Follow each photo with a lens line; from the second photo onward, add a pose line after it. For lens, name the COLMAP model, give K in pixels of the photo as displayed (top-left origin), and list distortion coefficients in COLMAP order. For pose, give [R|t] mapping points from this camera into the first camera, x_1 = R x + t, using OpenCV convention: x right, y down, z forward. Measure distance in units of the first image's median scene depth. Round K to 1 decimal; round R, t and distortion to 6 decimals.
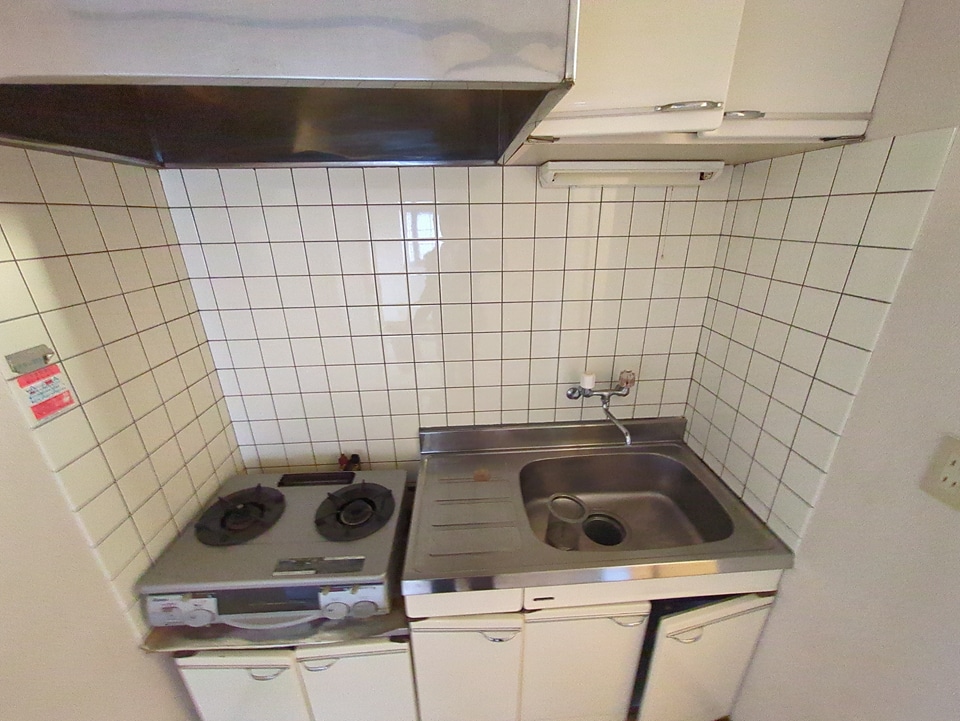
lens RADIAL K [[378.6, 0, 484.7], [0, 378.6, 360.2], [0, 0, 1]] dist [-0.003519, 0.002459]
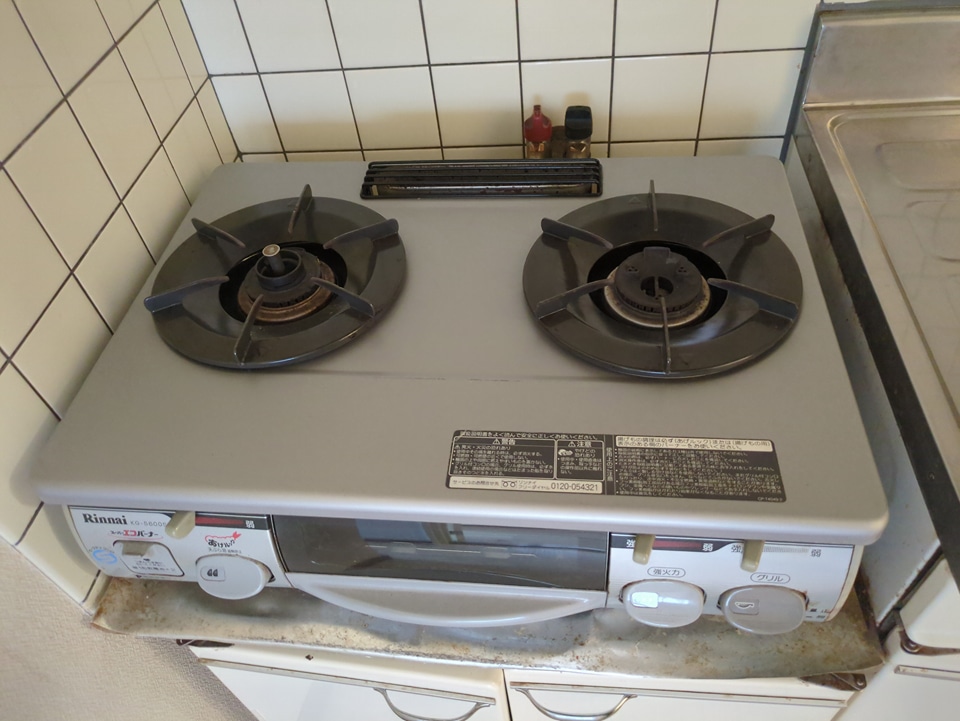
lens RADIAL K [[720.4, 0, 477.8], [0, 720.4, 366.4], [0, 0, 1]] dist [-0.037499, -0.002223]
pose [[0.985871, 0.060525, -0.156192, -0.434842], [0.015106, 0.896518, 0.442749, 0.244723], [0.166826, -0.438853, 0.882937, 0.542997]]
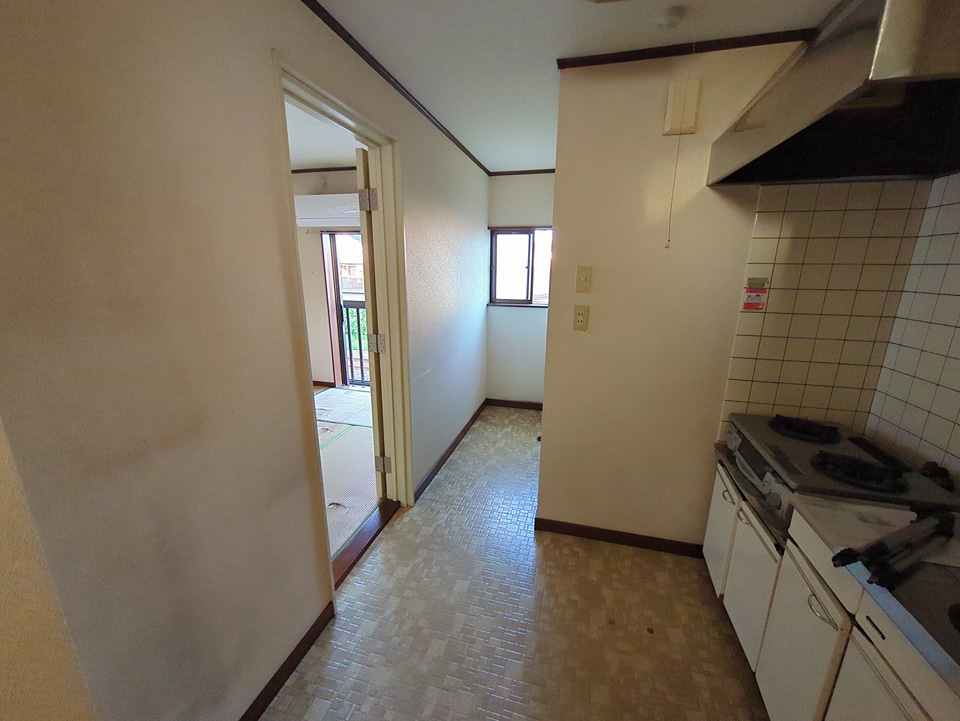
lens RADIAL K [[378.6, 0, 480.8], [0, 378.6, 367.5], [0, 0, 1]] dist [-0.003519, 0.002459]
pose [[-0.323830, 0.247823, -0.913082, 1.031782], [-0.343802, 0.868288, 0.357597, 0.136402], [0.881439, 0.429720, -0.195975, 0.155669]]
